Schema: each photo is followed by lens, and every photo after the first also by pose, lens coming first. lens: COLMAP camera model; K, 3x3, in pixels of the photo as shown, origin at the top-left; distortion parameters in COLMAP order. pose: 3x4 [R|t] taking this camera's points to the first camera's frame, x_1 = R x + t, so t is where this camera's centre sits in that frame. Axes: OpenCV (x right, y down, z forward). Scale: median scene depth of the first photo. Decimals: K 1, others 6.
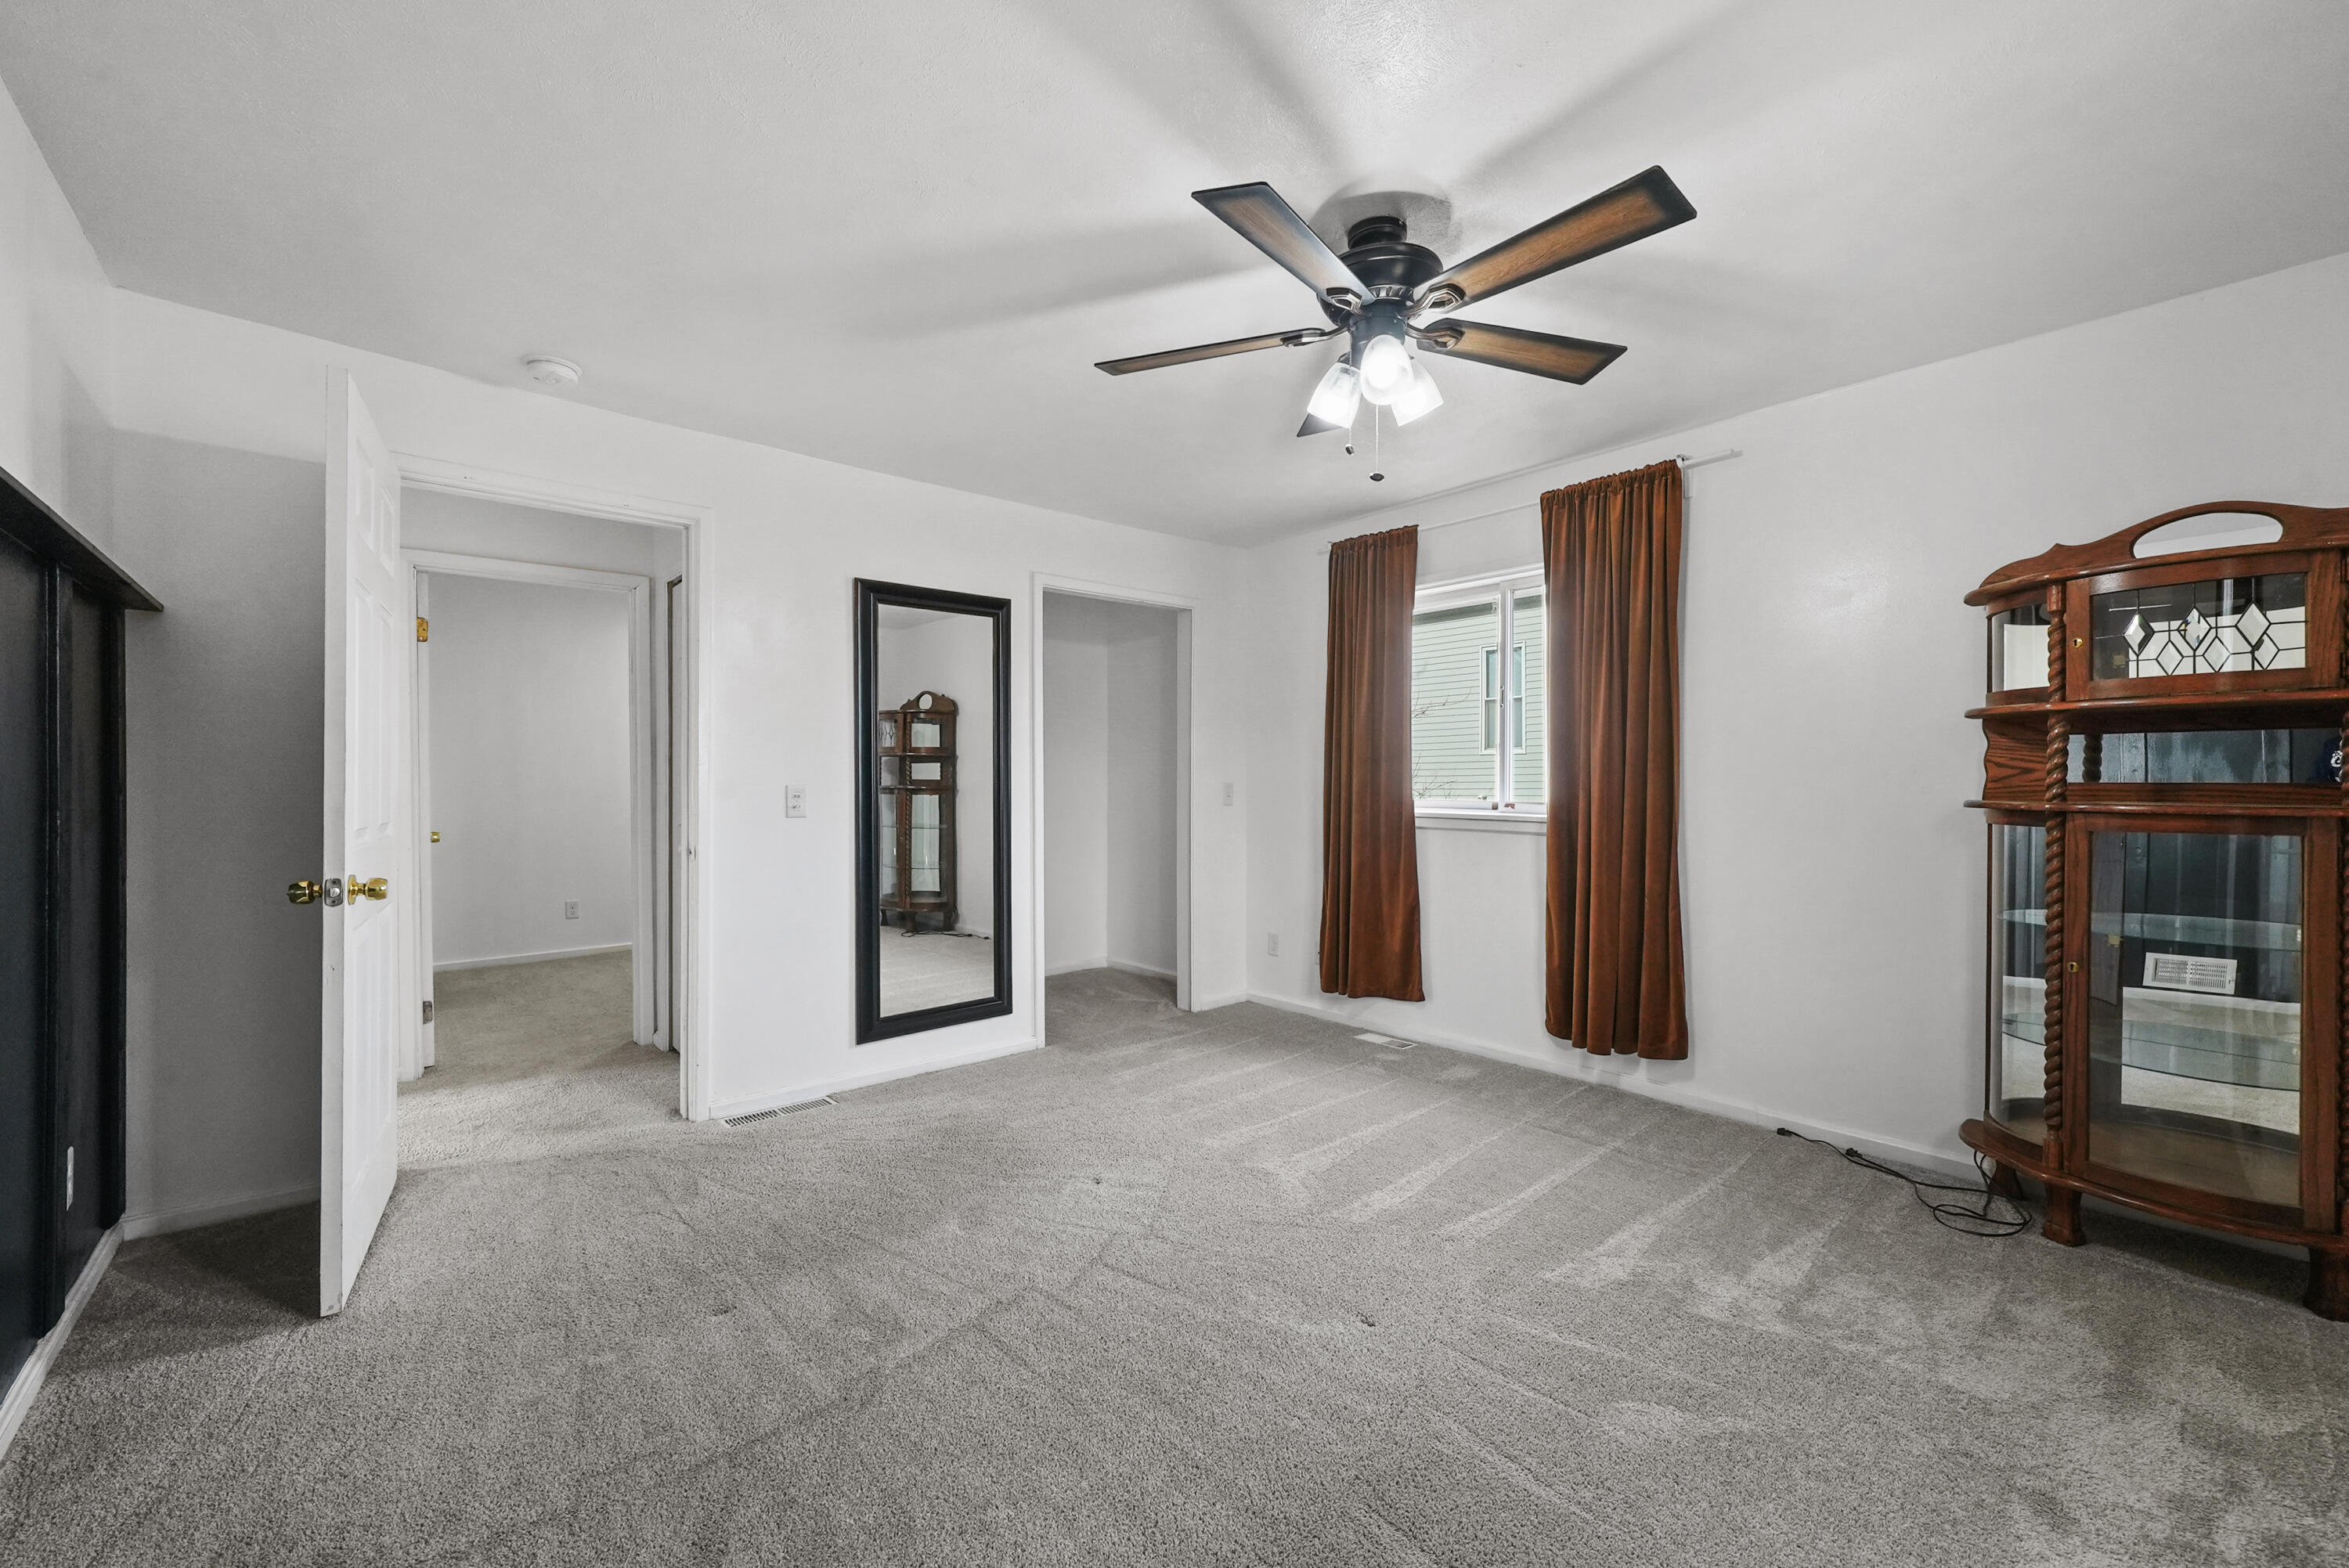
lens RADIAL K [[929.4, 0, 1174.5], [0, 929.4, 784.0], [0, 0, 1]] dist [0.001481, 0.000639]
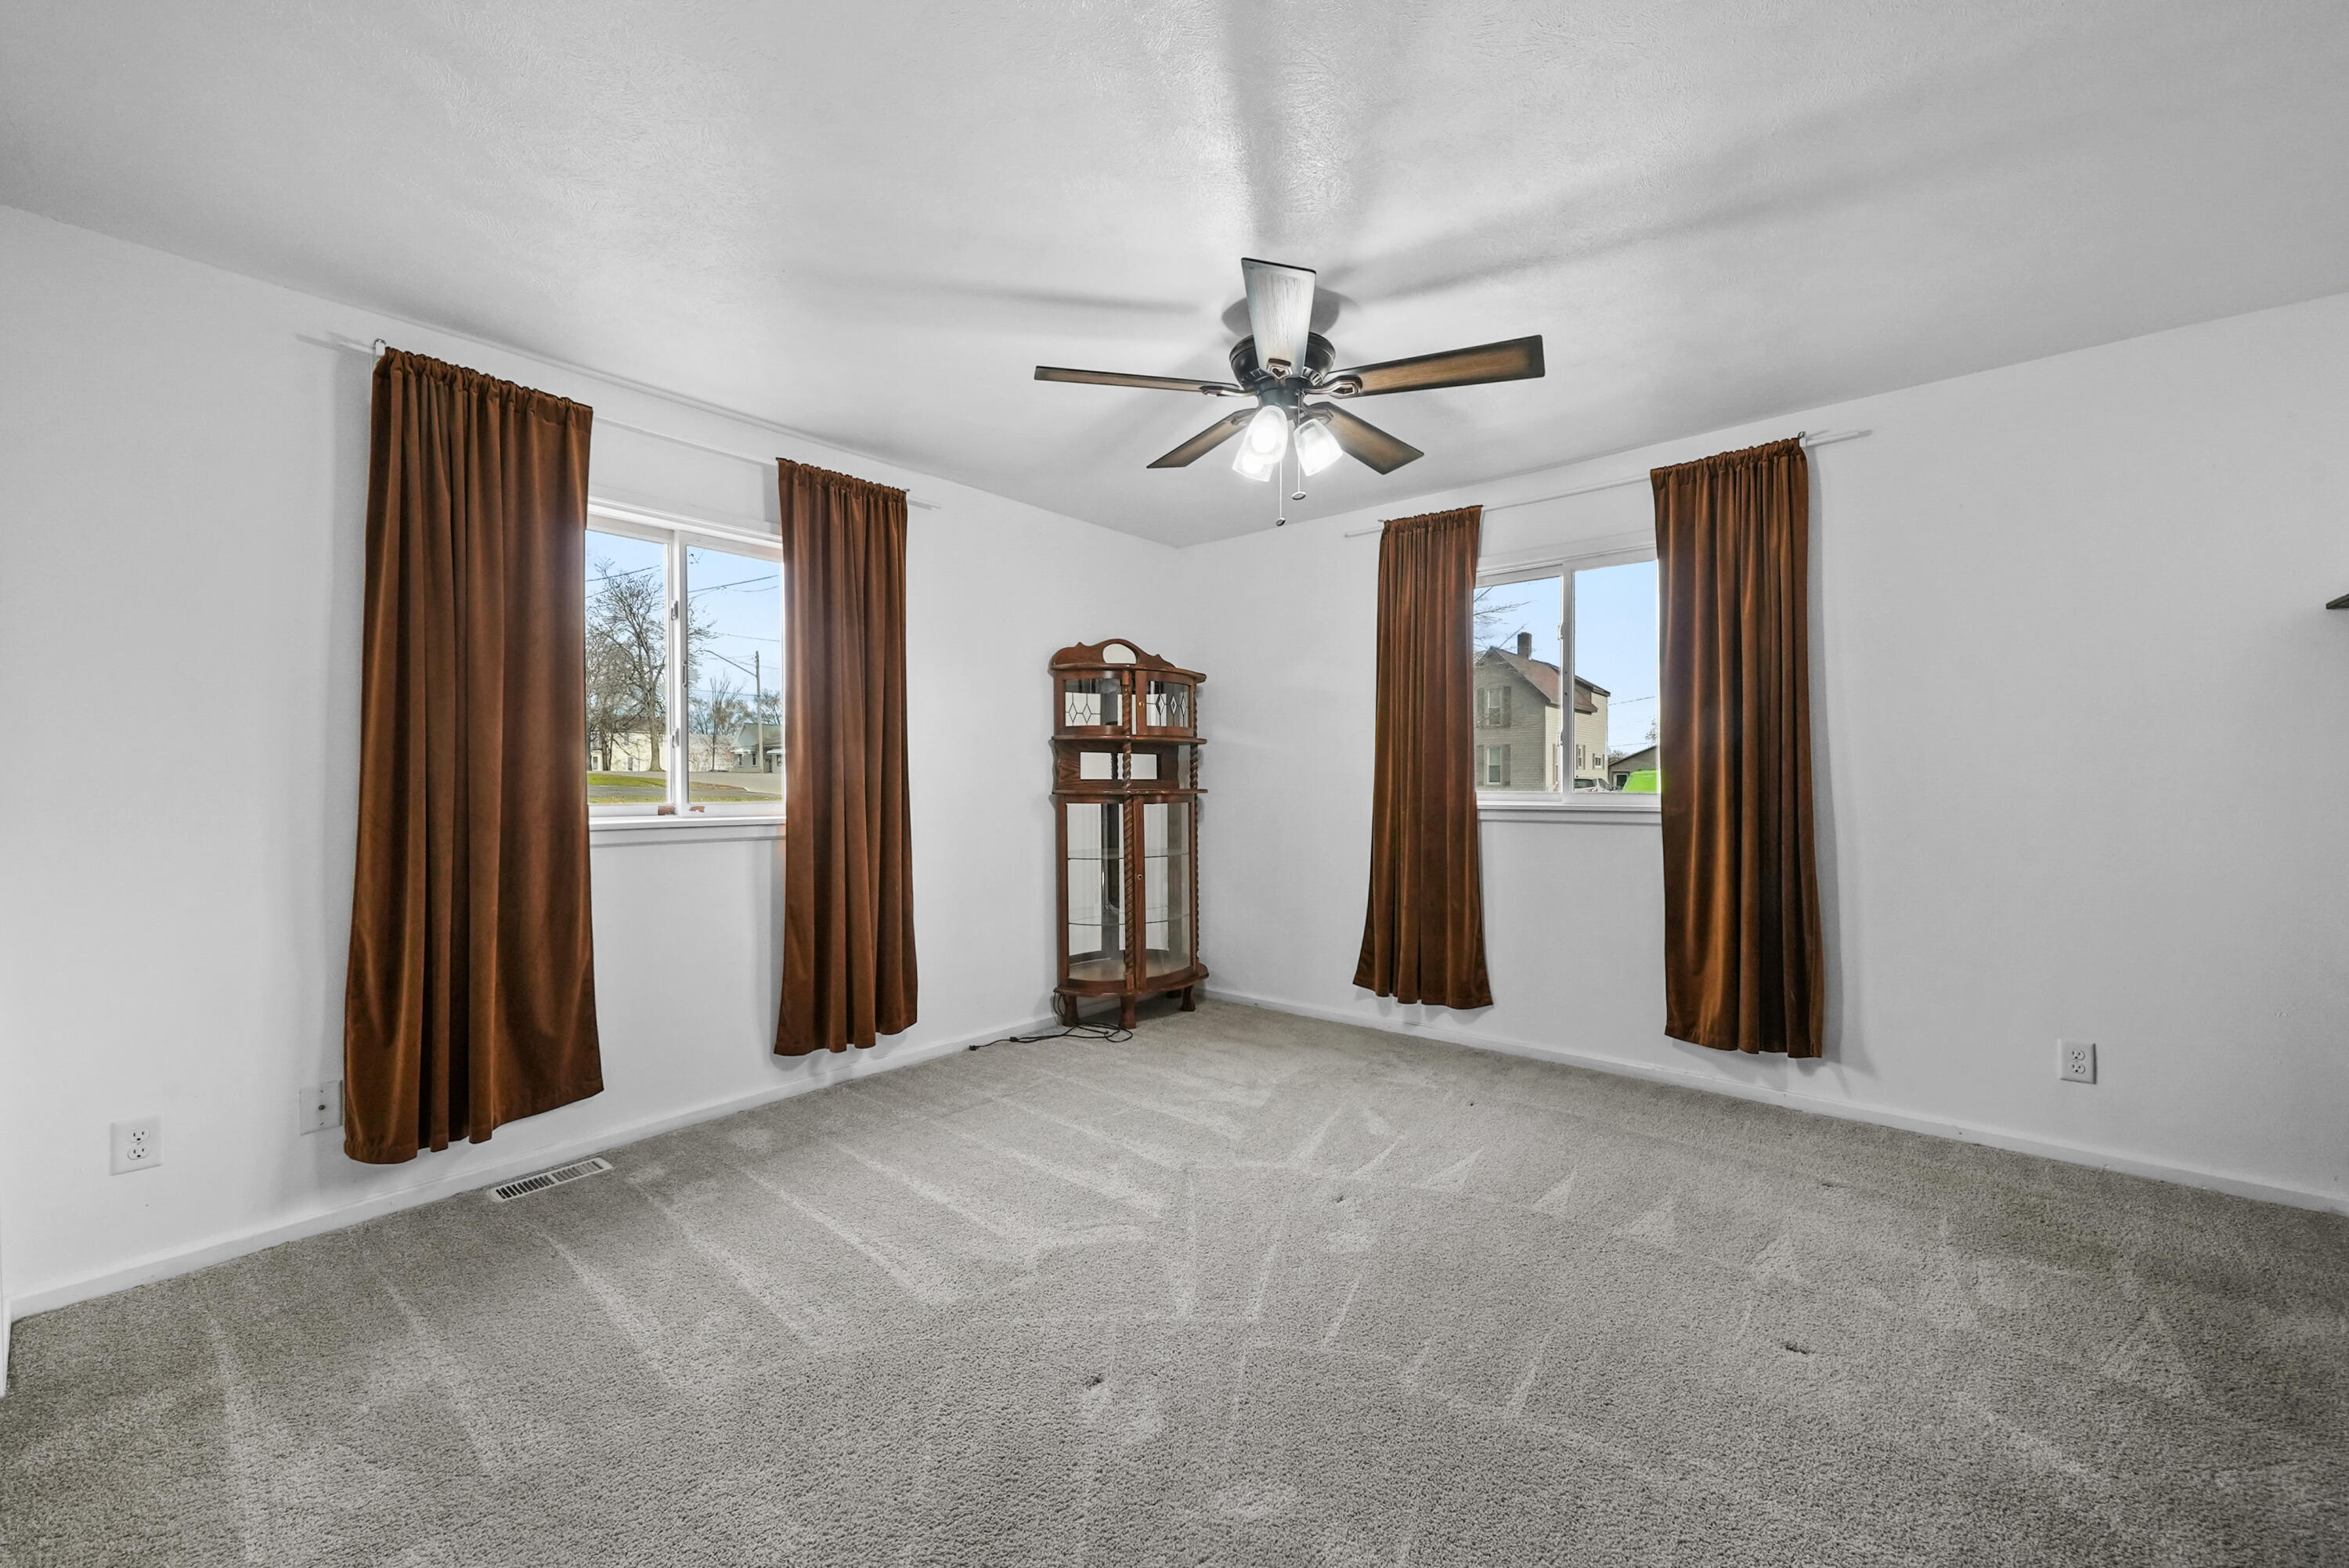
lens RADIAL K [[933.0, 0, 1174.5], [0, 933.0, 784.0], [0, 0, 1]] dist [0.001902, 0.000081]
pose [[-0.181980, -0.010927, 0.983242, -0.600566], [-0.007461, 0.999925, 0.009732, -0.011277], [-0.983274, -0.005565, -0.182048, 0.840976]]
